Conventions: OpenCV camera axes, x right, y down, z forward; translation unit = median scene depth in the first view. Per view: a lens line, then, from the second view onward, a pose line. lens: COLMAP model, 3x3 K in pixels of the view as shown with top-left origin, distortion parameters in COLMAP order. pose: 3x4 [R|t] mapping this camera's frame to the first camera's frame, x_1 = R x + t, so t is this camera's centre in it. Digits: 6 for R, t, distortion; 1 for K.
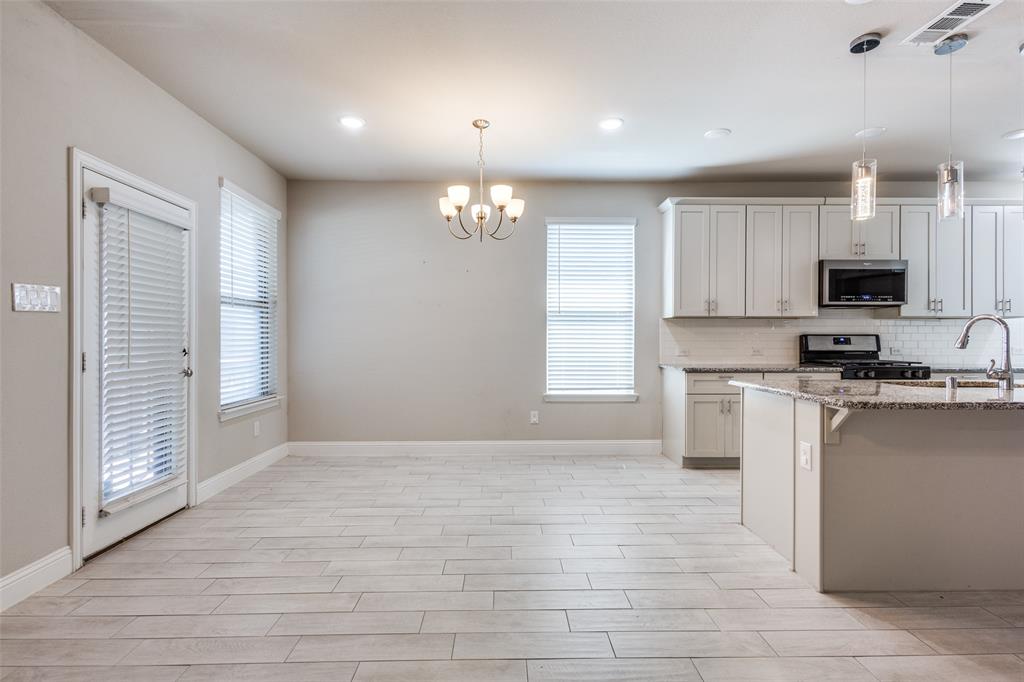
lens RADIAL K [[468.0, 0, 514.0], [0, 468.0, 339.7], [0, 0, 1]] dist [0.018809, -0.007660]
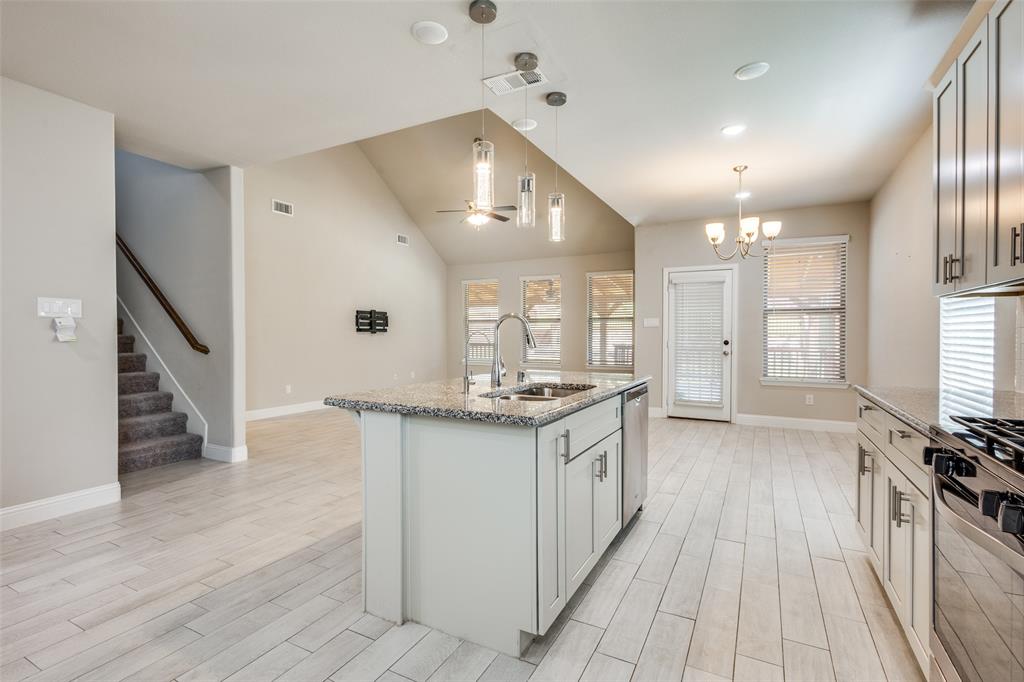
lens RADIAL K [[479.1, 0, 513.4], [0, 479.1, 336.6], [0, 0, 1]] dist [0.004379, 0.000158]
pose [[-0.483141, 0.003290, -0.875536, 1.087661], [-0.004129, 0.999973, 0.006036, -0.005393], [0.875533, 0.006531, -0.483115, 0.864019]]
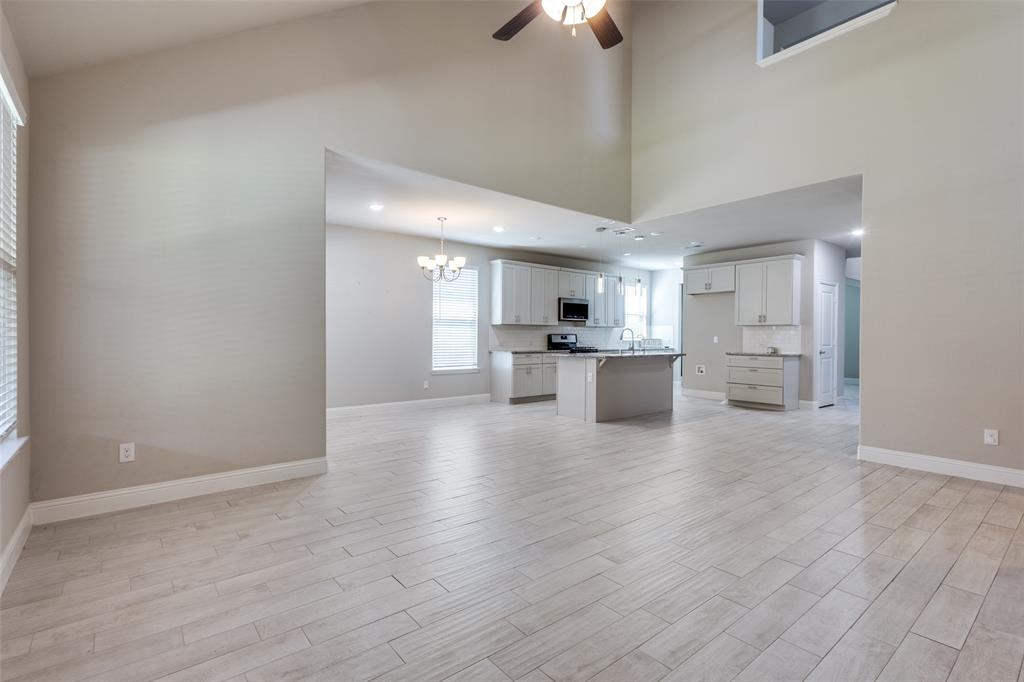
lens RADIAL K [[472.2, 0, 512.6], [0, 472.2, 338.2], [0, 0, 1]] dist [0.007909, -0.000201]
pose [[0.788731, 0.000030, 0.614739, -0.784134], [-0.001414, 0.999997, 0.001765, 0.002428], [-0.614737, -0.002262, 0.788729, -0.500423]]
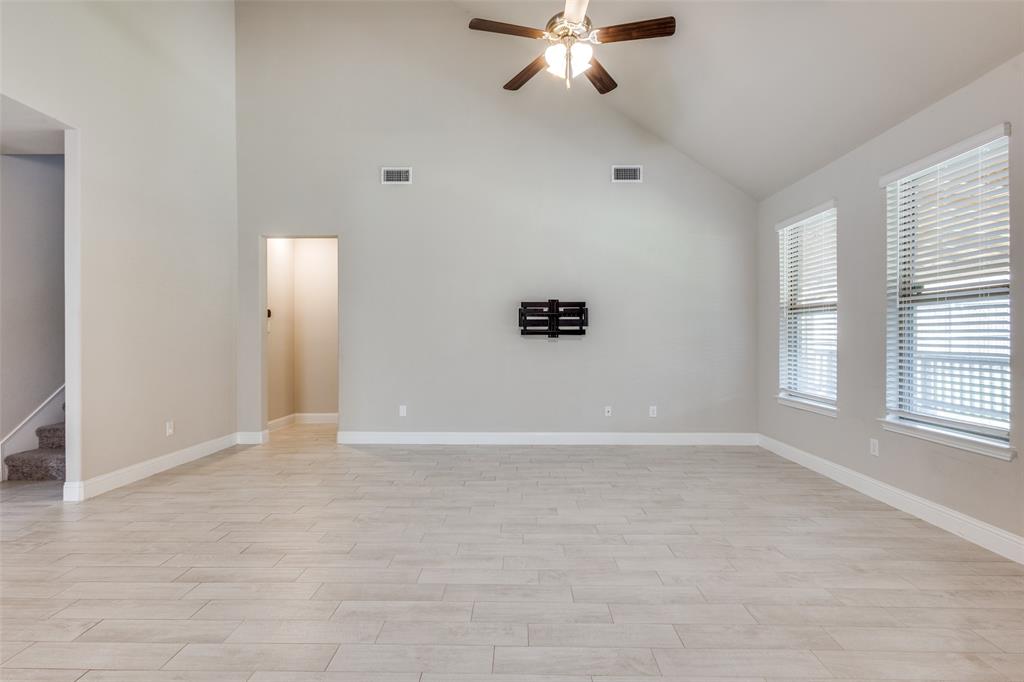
lens RADIAL K [[479.1, 0, 513.4], [0, 479.1, 336.6], [0, 0, 1]] dist [0.004379, 0.000158]
pose [[-0.999153, 0.000028, 0.041158, -0.305626], [-0.000017, 0.999999, -0.001100, -0.005094], [-0.041158, -0.001100, -0.999152, 0.635787]]
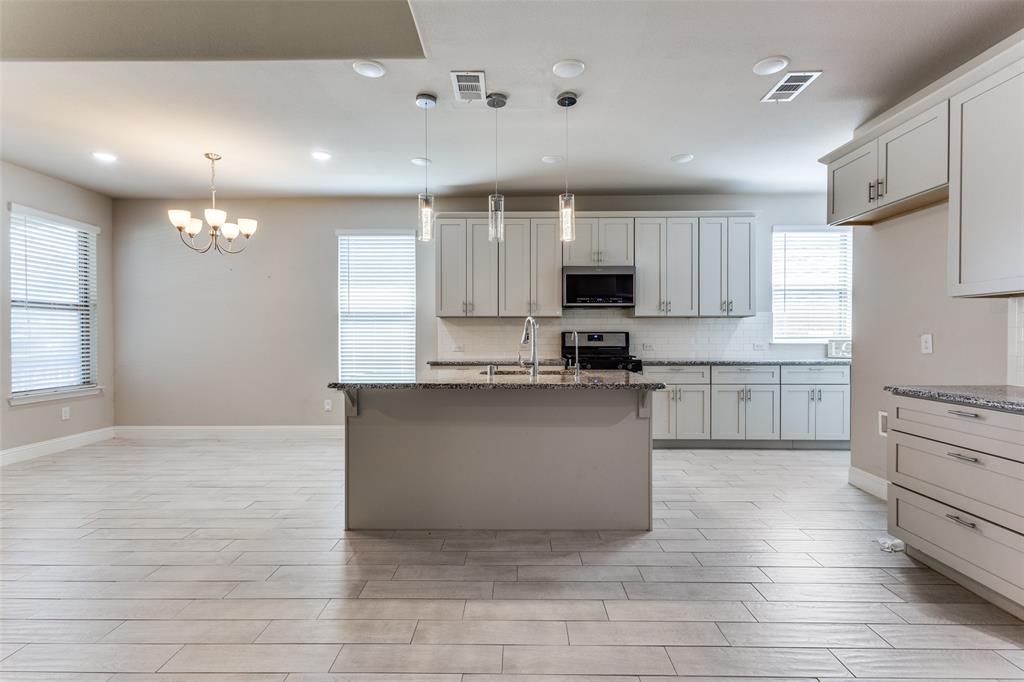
lens RADIAL K [[472.2, 0, 512.6], [0, 472.2, 338.2], [0, 0, 1]] dist [0.007909, -0.000201]
pose [[0.999585, -0.001715, -0.028768, 0.575125], [0.001758, 0.999997, 0.001485, 0.001772], [0.028765, -0.001535, 0.999585, -0.146665]]
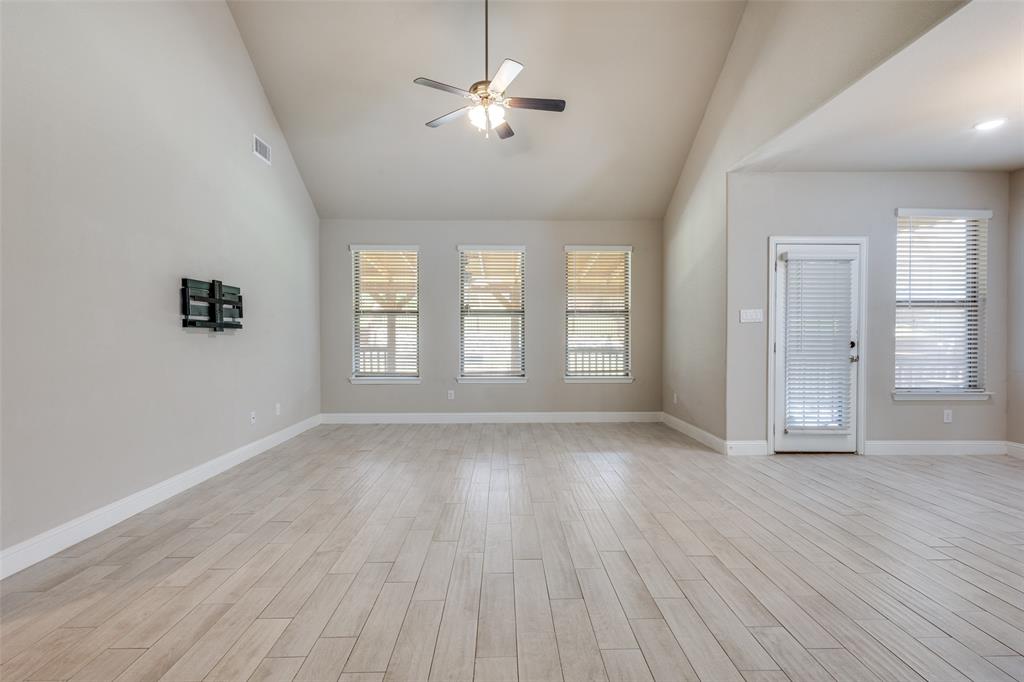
lens RADIAL K [[472.2, 0, 512.6], [0, 472.2, 338.2], [0, 0, 1]] dist [0.007909, -0.000201]
pose [[0.002832, 0.006262, -0.999976, 0.545792], [-0.003568, 0.999974, 0.006252, 0.001101], [0.999990, 0.003550, 0.002855, -0.031327]]
